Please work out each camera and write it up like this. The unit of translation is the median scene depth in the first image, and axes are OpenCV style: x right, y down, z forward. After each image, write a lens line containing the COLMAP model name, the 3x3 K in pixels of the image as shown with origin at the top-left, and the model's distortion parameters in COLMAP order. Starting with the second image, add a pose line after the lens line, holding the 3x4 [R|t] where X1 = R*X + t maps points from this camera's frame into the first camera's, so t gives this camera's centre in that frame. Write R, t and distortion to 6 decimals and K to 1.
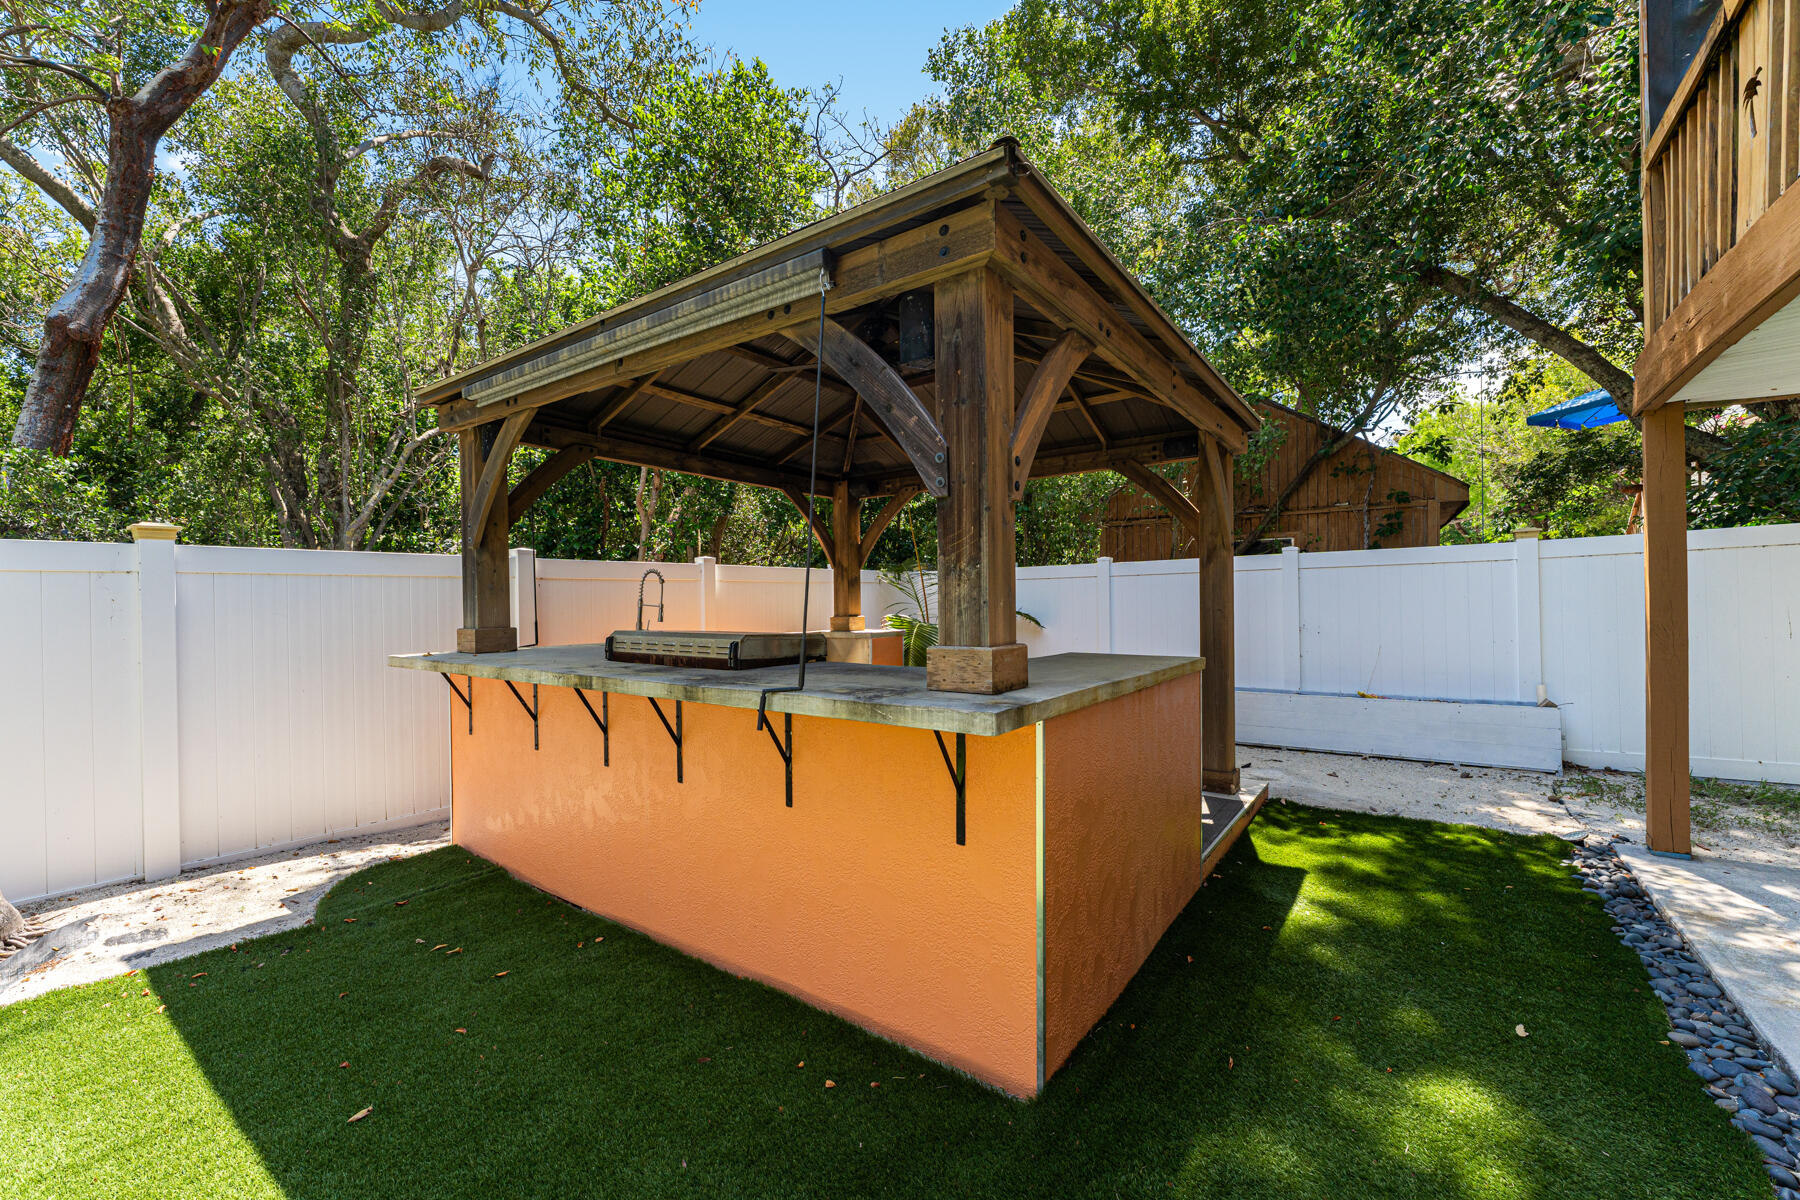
lens RADIAL K [[726.7, 0, 906.5], [0, 726.7, 610.1], [0, 0, 1]] dist [0.001084, 0.000195]
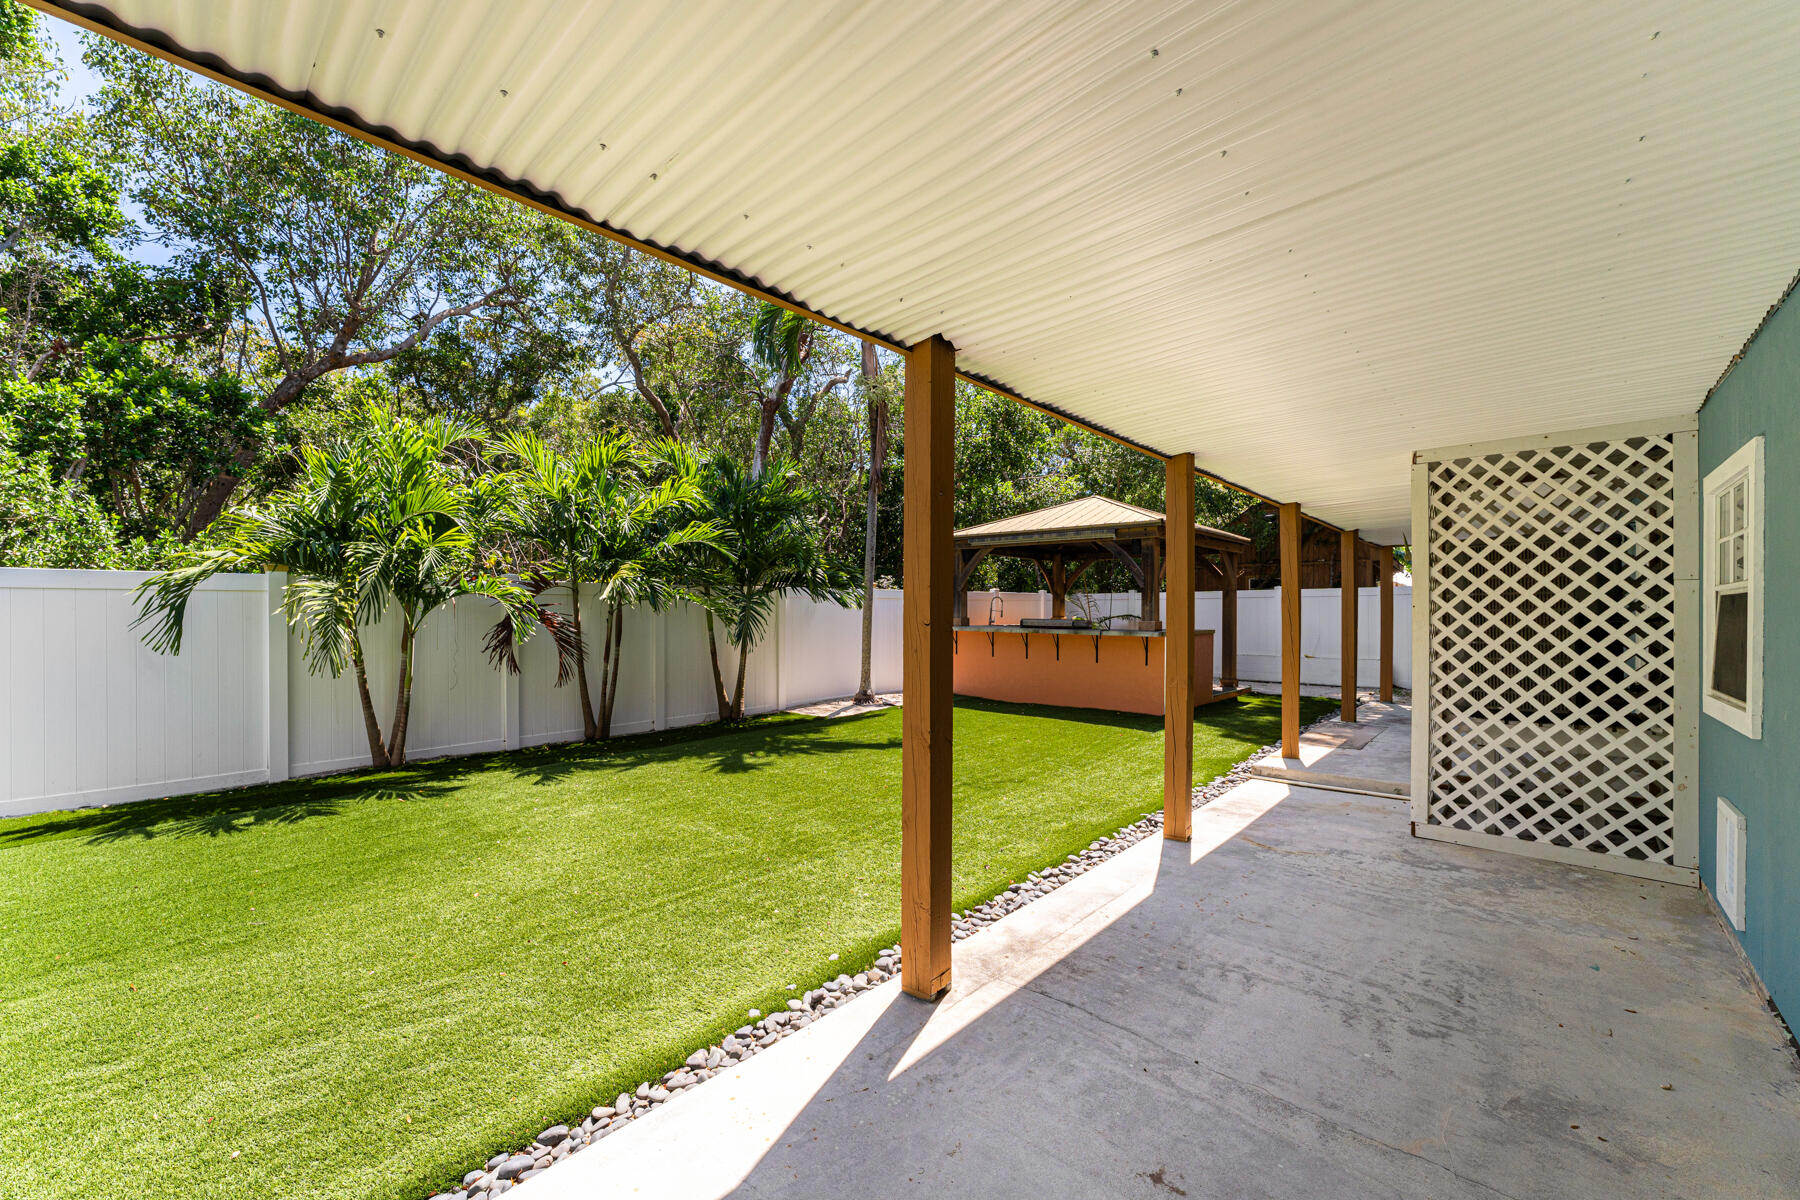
lens RADIAL K [[726.7, 0, 906.5], [0, 726.7, 610.1], [0, 0, 1]] dist [0.001084, 0.000195]
pose [[0.994104, 0.012875, -0.107661, -0.305013], [-0.014100, 0.999844, -0.010632, 0.017831], [0.107507, 0.012087, 0.994131, -1.194221]]
